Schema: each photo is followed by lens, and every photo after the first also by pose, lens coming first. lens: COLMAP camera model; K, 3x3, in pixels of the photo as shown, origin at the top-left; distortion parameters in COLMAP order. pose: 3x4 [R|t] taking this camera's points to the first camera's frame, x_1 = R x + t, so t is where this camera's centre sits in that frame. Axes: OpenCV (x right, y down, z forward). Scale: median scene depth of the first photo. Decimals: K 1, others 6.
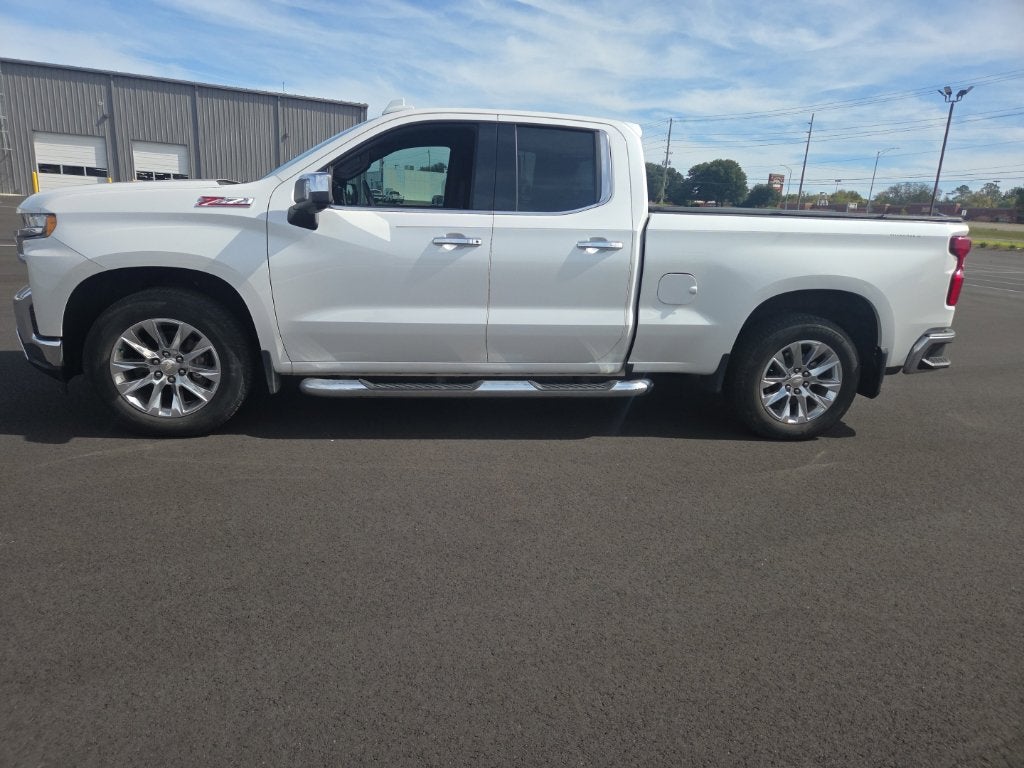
lens RADIAL K [[686.3, 0, 504.9], [0, 686.3, 378.4], [0, 0, 1]] dist [0.072714, -0.061971]
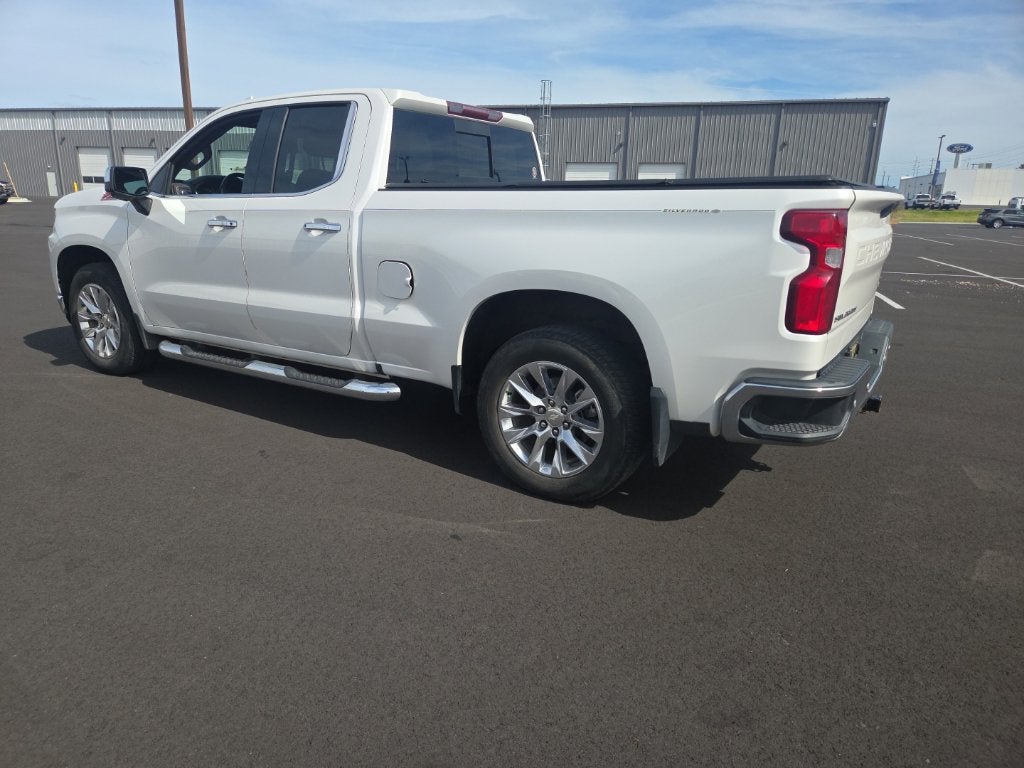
lens RADIAL K [[686.3, 0, 502.2], [0, 686.3, 386.0], [0, 0, 1]] dist [0.072714, -0.061971]
pose [[0.737846, 0.136808, -0.660959, 0.942879], [-0.143040, 0.988695, 0.044964, -0.059044], [0.659638, 0.061367, 0.749074, 0.474708]]
